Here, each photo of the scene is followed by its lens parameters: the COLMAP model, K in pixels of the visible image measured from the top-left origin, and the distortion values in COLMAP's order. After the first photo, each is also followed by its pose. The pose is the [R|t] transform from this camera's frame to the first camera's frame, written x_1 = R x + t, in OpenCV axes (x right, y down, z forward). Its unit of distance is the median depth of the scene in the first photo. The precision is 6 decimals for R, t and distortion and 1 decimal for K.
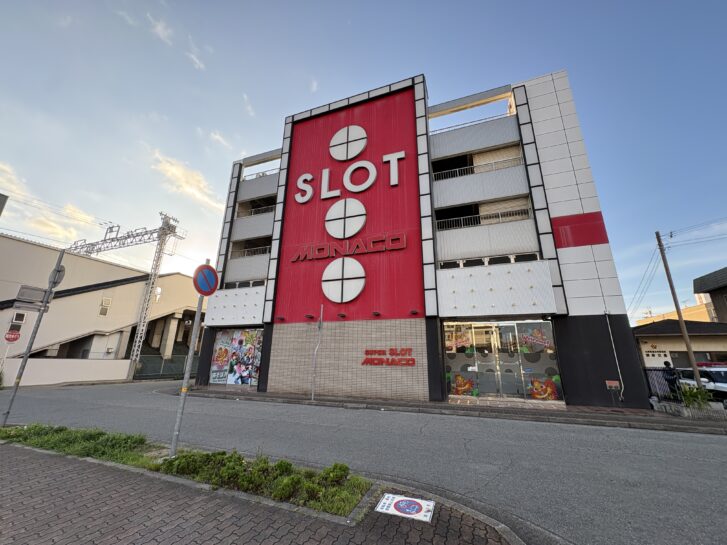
lens RADIAL K [[290.9, 0, 365.0], [0, 290.9, 273.3], [0, 0, 1]] dist [0.002568, -0.000278]
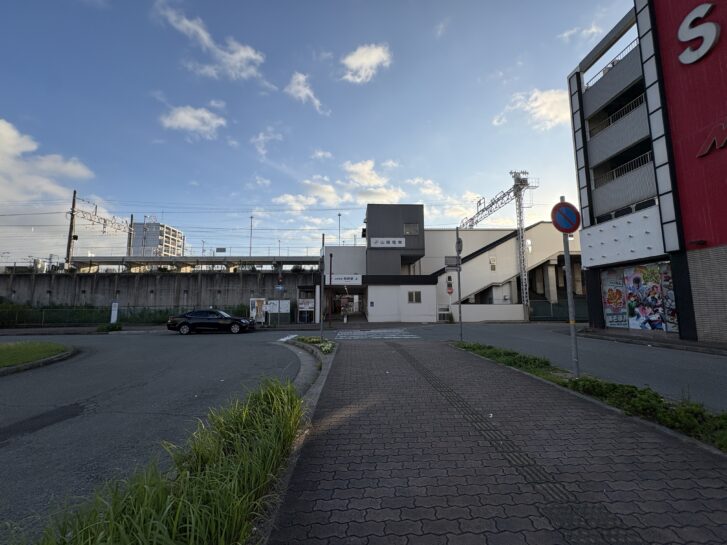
lens RADIAL K [[290.9, 0, 363.0], [0, 290.9, 274.0], [0, 0, 1]] dist [0.002568, -0.000278]
pose [[0.399391, -0.115512, -0.909474, 0.017088], [0.275267, 0.961367, -0.001220, 0.005987], [0.874480, -0.249861, 0.415758, -0.017615]]
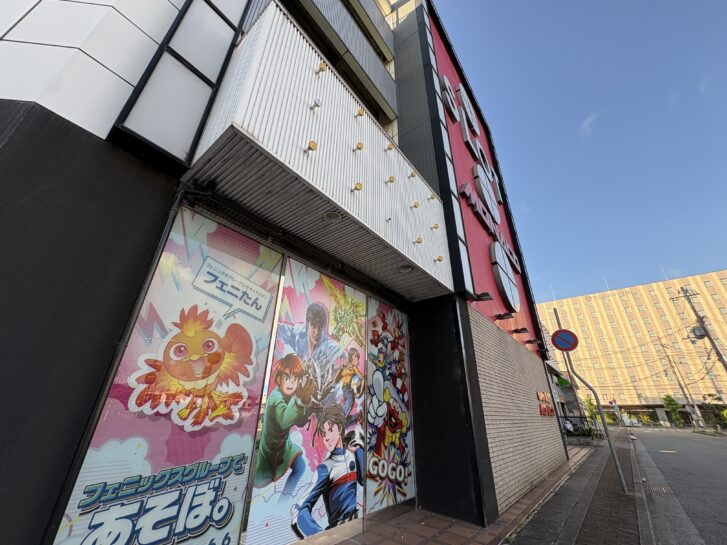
lens RADIAL K [[290.9, 0, 363.8], [0, 290.9, 273.3], [0, 0, 1]] dist [0.002568, -0.000278]
pose [[0.295388, 0.410512, 0.862686, -0.644571], [-0.286591, 0.899468, -0.329884, 0.278119], [-0.911379, -0.149794, 0.383341, 0.909022]]
